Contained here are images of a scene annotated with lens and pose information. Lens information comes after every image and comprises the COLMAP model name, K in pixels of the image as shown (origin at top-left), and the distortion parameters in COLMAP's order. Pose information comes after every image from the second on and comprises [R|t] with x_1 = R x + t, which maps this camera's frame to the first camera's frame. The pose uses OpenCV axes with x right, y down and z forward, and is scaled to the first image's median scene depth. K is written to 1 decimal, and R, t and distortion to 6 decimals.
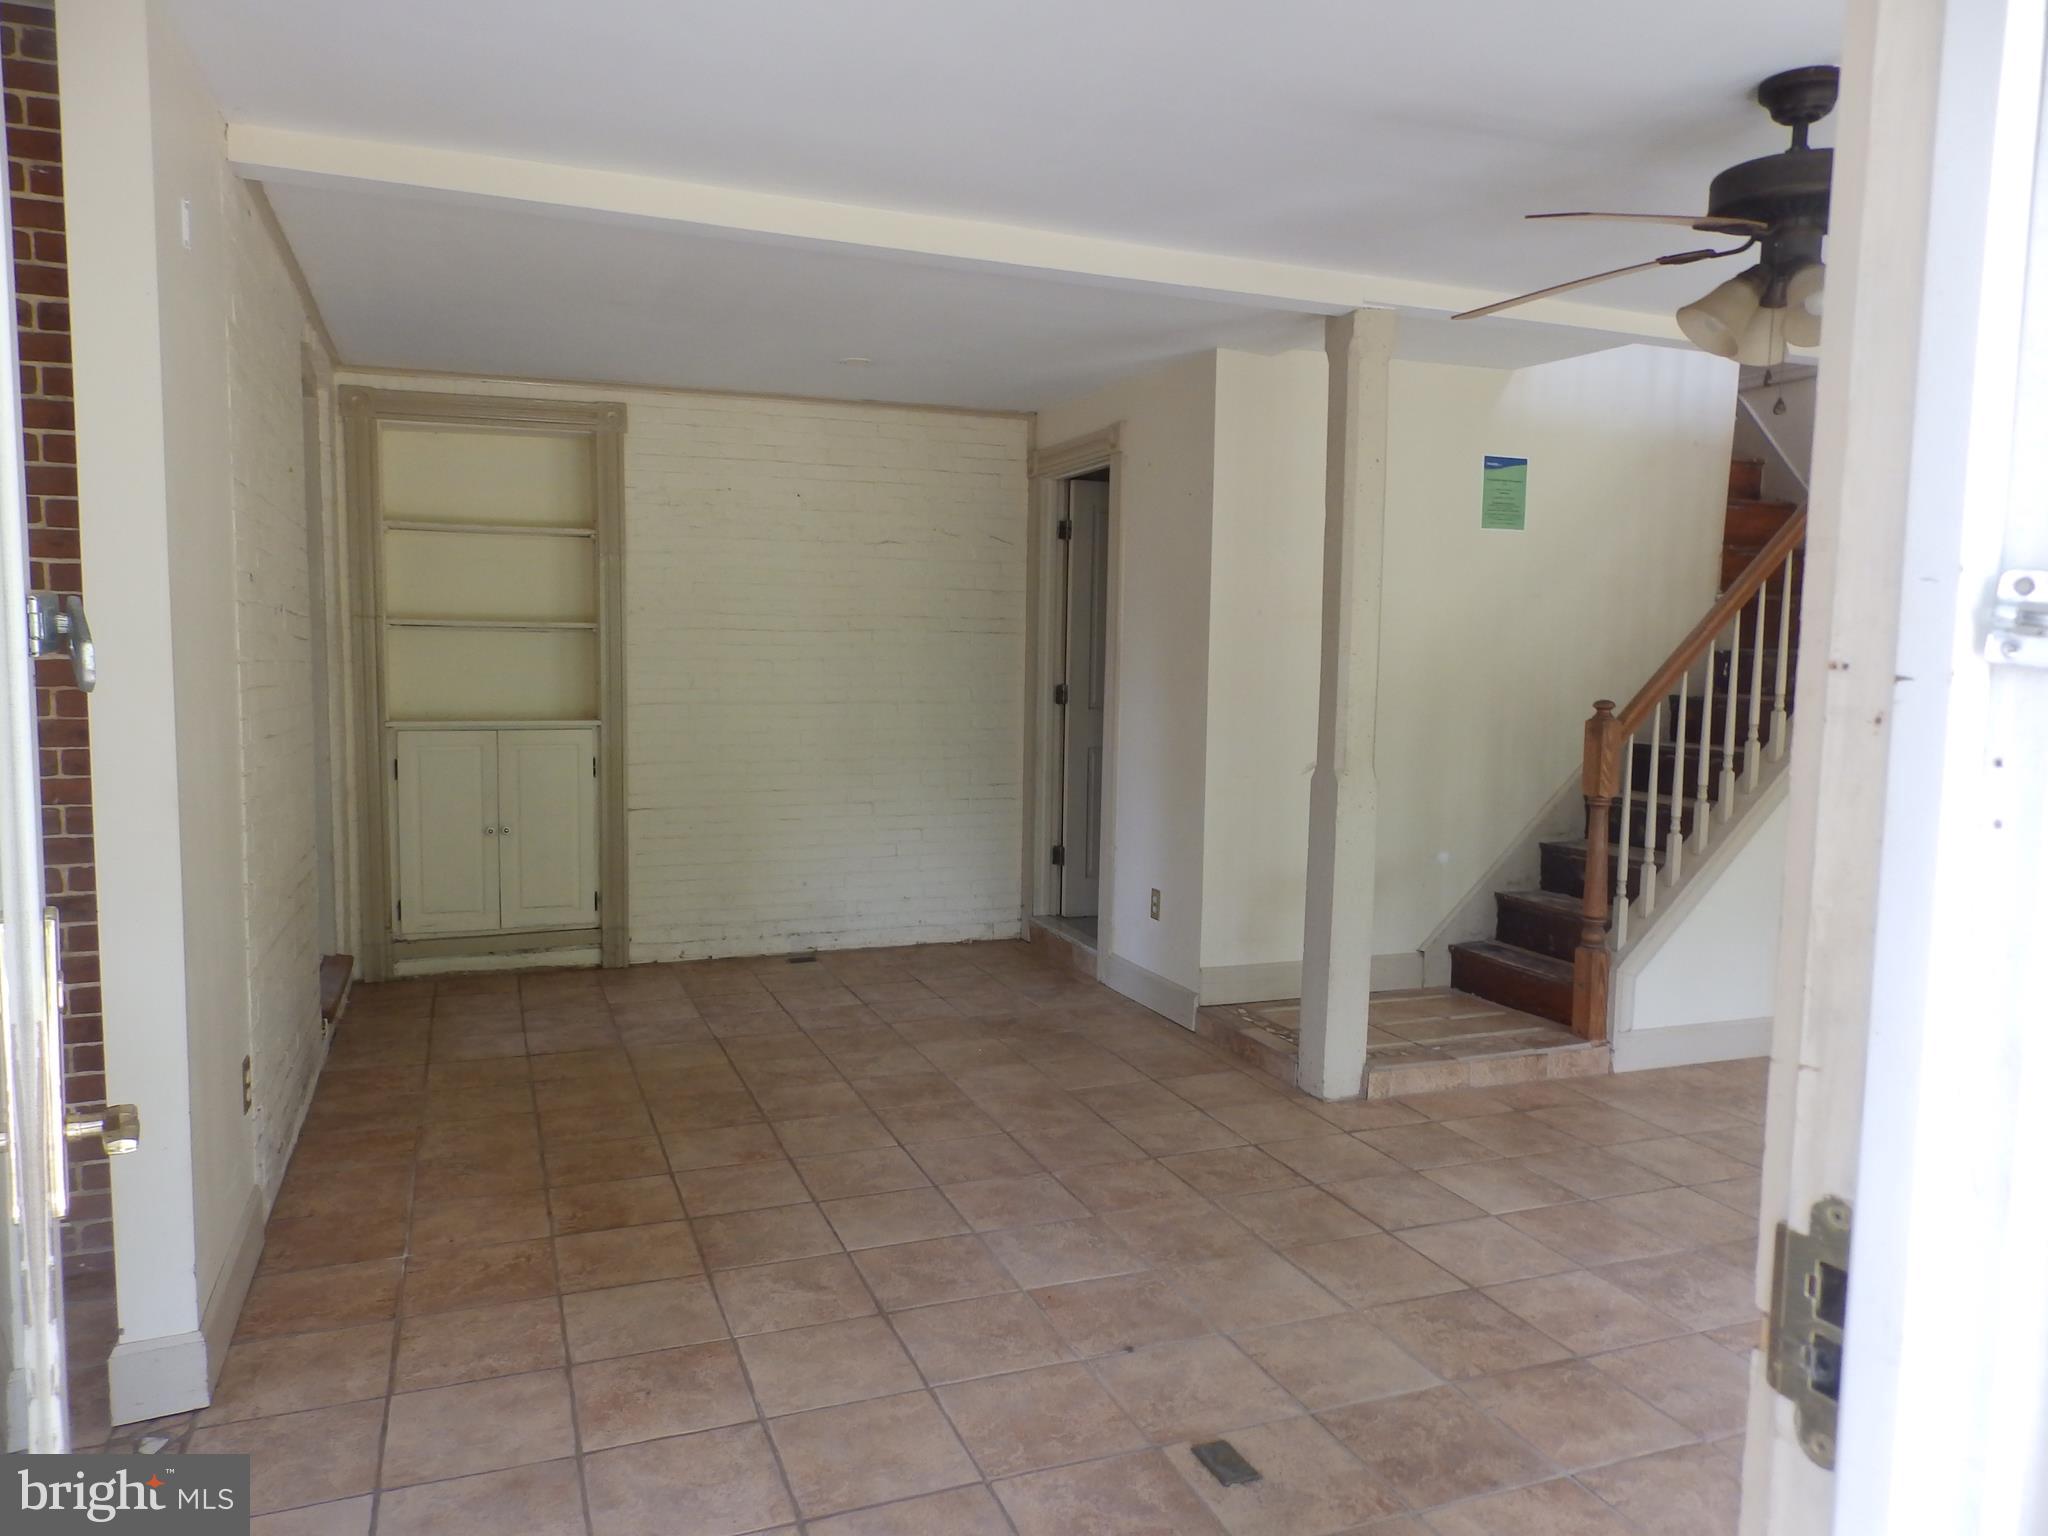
lens RADIAL K [[1402.8, 0, 1023.4], [0, 1402.8, 767.3], [0, 0, 1]] dist [0.004839, 0.001600]
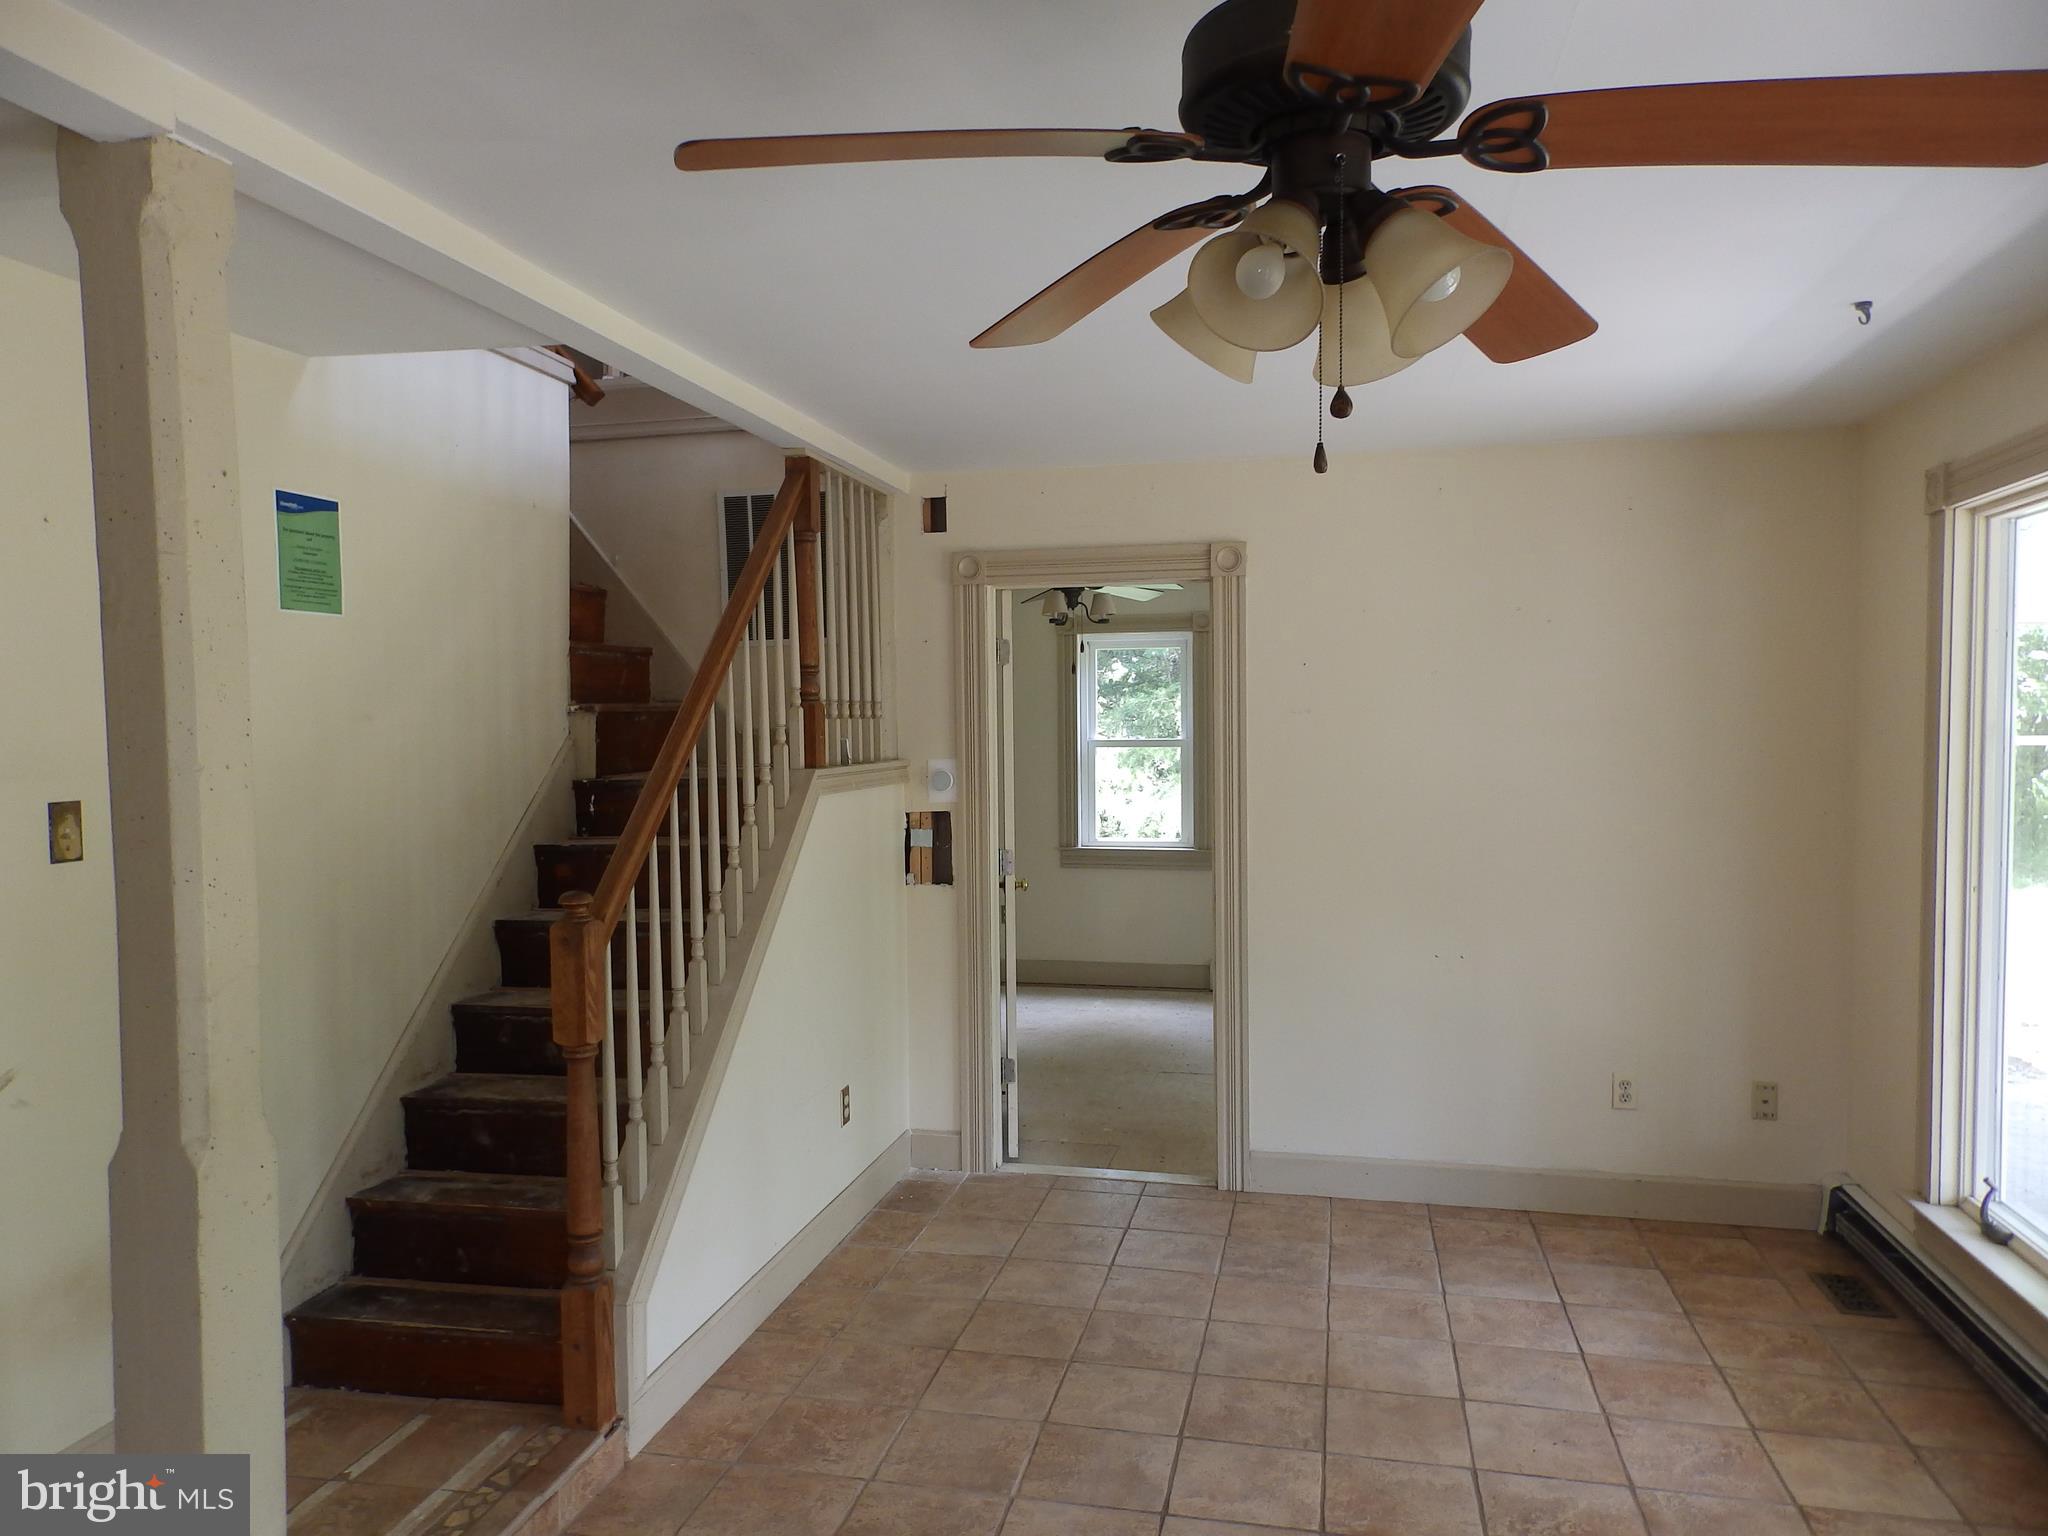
lens RADIAL K [[1402.8, 0, 1022.2], [0, 1402.8, 767.3], [0, 0, 1]] dist [0.004839, 0.001600]
pose [[0.561642, -0.057752, 0.825363, 0.005849], [0.097180, 0.995261, 0.003511, -0.082512], [-0.821654, 0.078237, 0.564592, 0.449393]]
